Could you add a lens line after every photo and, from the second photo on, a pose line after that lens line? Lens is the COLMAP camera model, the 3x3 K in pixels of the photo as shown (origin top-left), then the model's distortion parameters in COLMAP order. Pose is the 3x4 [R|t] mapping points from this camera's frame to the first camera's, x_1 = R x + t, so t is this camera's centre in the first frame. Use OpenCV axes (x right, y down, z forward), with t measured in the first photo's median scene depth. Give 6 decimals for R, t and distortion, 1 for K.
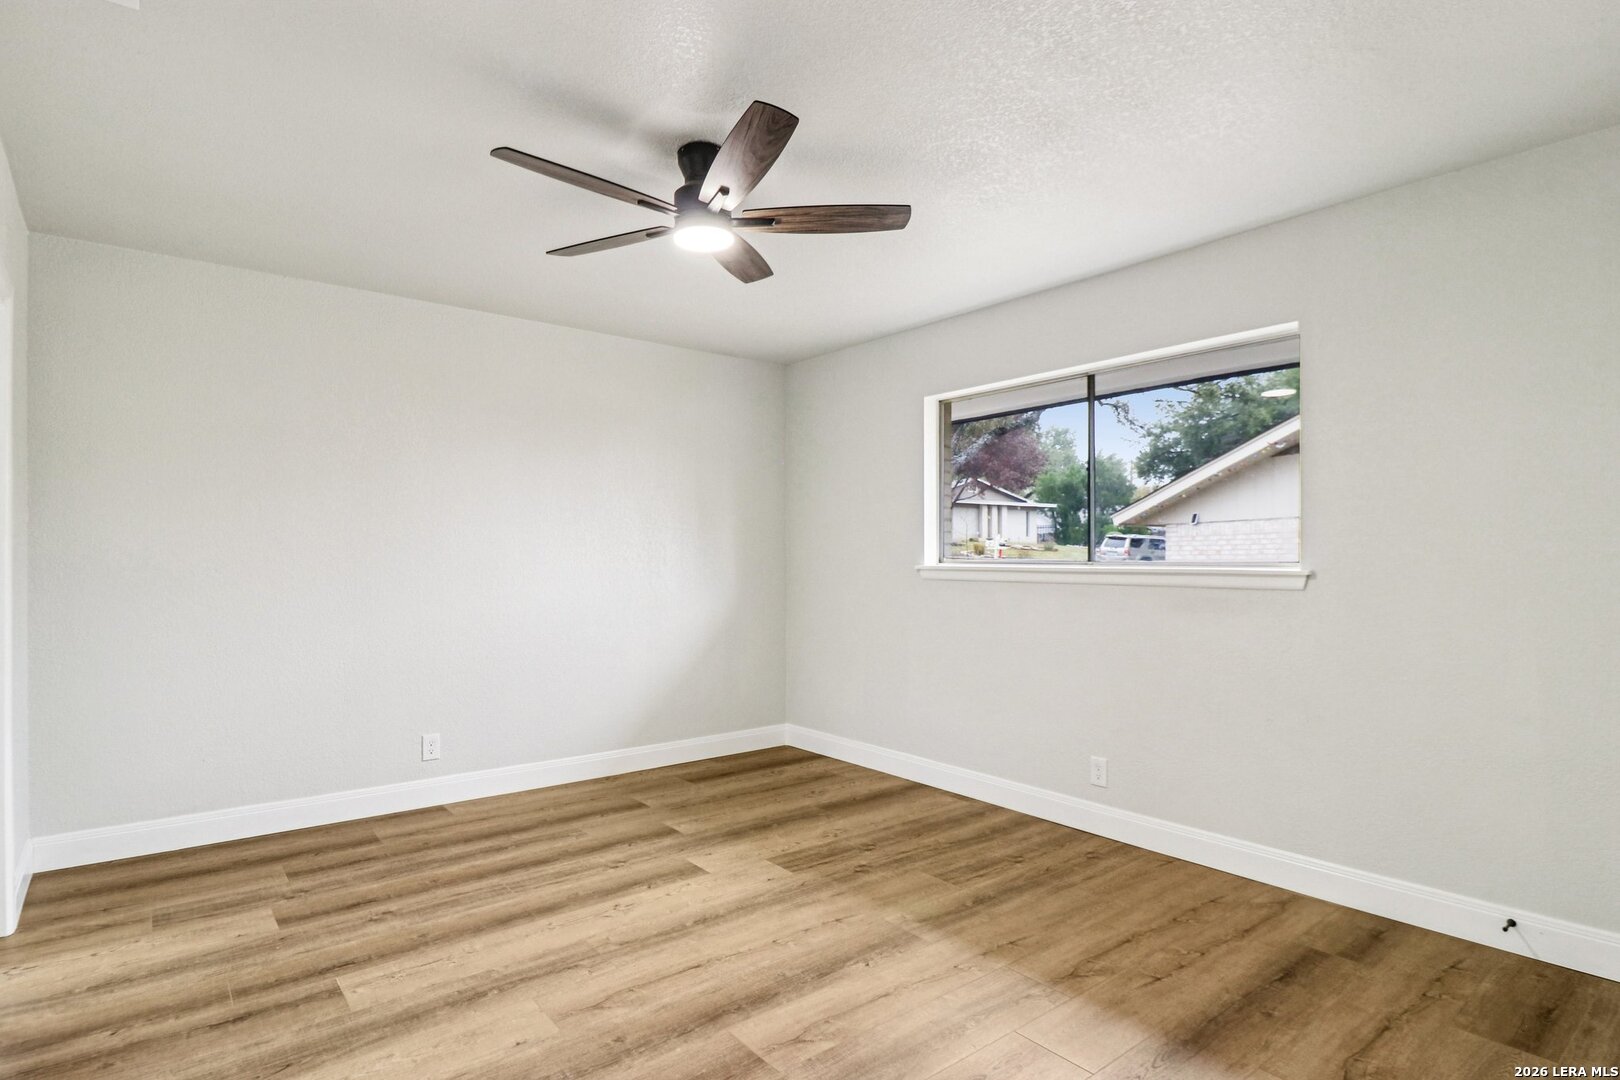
lens RADIAL K [[837.8, 0, 811.7], [0, 837.8, 544.9], [0, 0, 1]] dist [-0.000656, -0.000080]
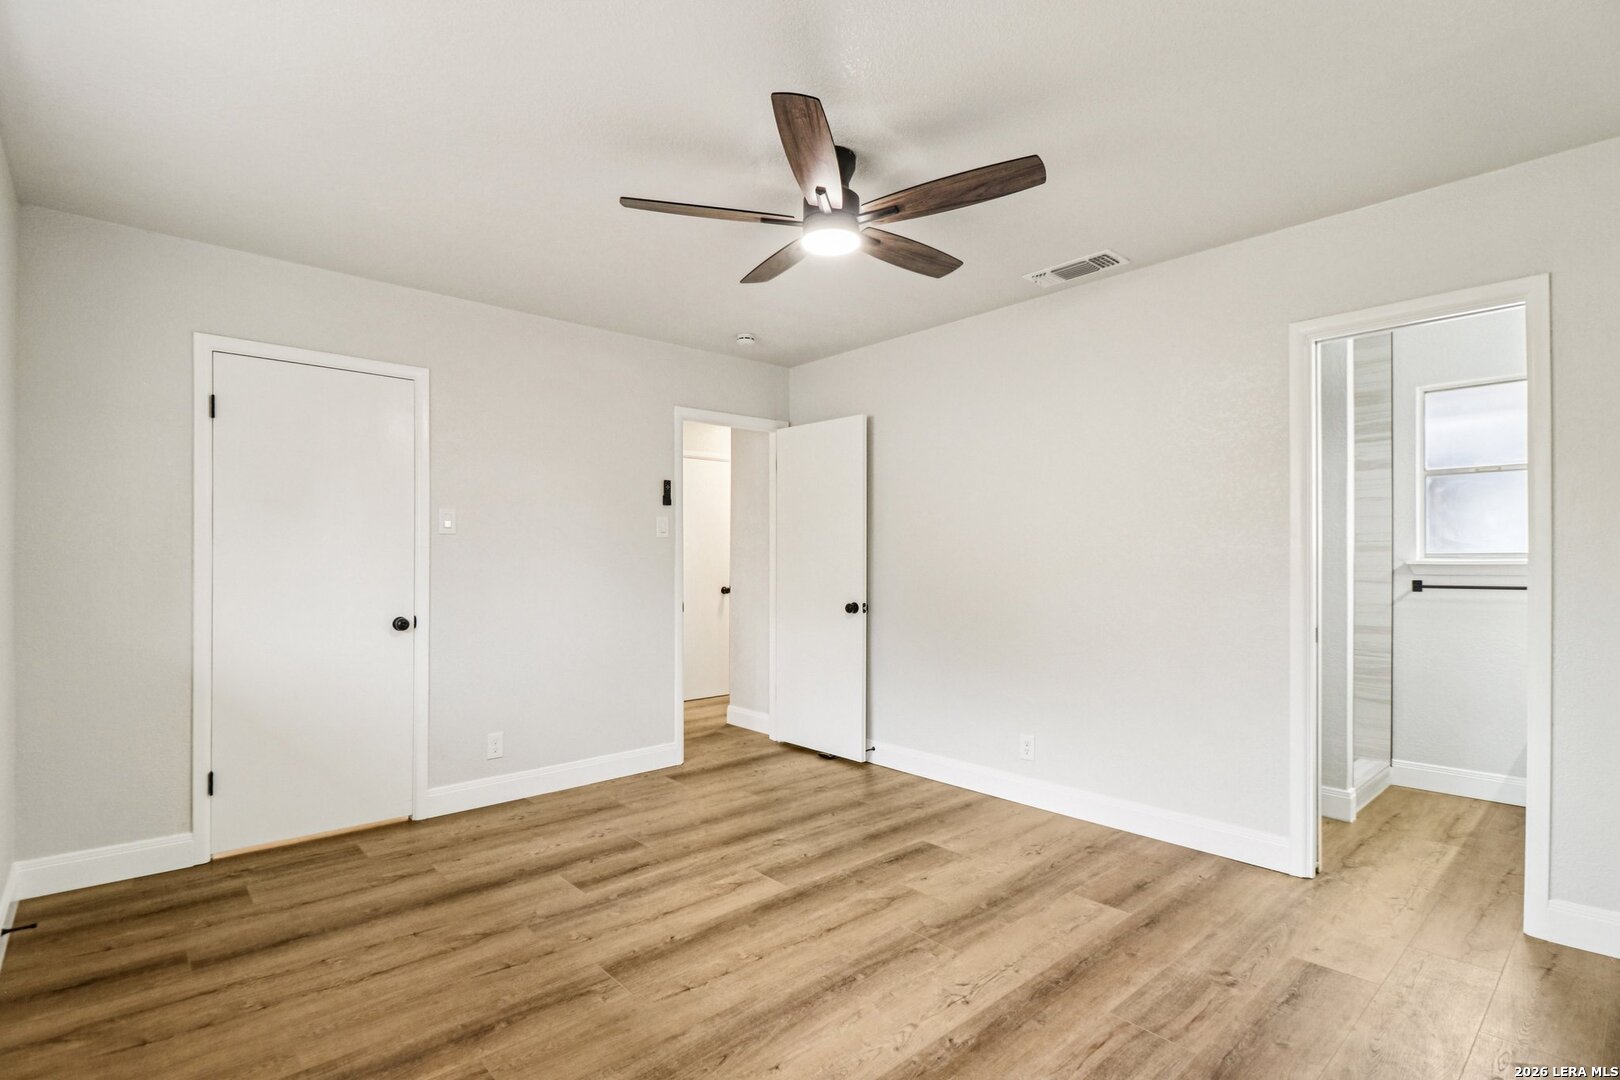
lens RADIAL K [[766.5, 0, 803.7], [0, 766.5, 551.1], [0, 0, 1]] dist [0.001708, 0.000198]
pose [[-0.998872, 0.000633, -0.047488, -0.053555], [0.001856, 0.999668, -0.025714, 0.031902], [0.047456, -0.025773, -0.998541, 1.937943]]
